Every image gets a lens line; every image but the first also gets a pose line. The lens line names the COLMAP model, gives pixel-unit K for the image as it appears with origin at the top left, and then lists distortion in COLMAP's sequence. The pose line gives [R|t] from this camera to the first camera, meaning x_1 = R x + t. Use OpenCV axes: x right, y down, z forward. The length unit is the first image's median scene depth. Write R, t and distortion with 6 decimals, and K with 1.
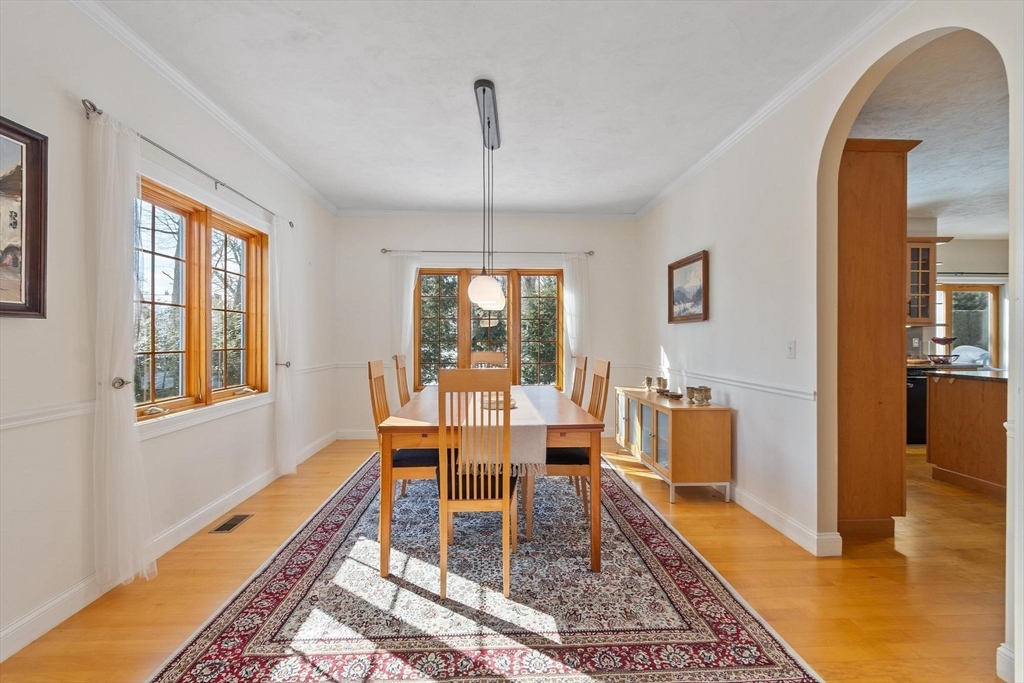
lens RADIAL K [[443.5, 0, 512.8], [0, 443.5, 341.6], [0, 0, 1]] dist [-0.002482, -0.000439]
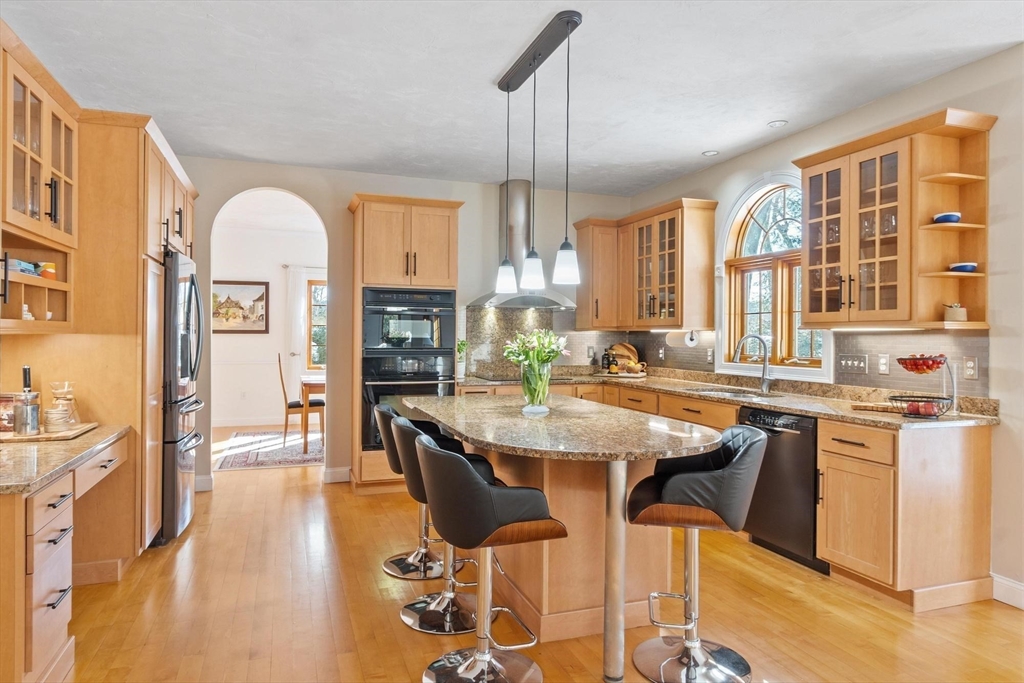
lens RADIAL K [[635.9, 0, 507.3], [0, 635.9, 335.8], [0, 0, 1]] dist [0.001687, -0.000692]
pose [[0.290502, 0.006207, -0.956854, 1.434092], [-0.012735, 0.999915, 0.002620, -0.024582], [0.956790, 0.011425, 0.290557, 0.447921]]
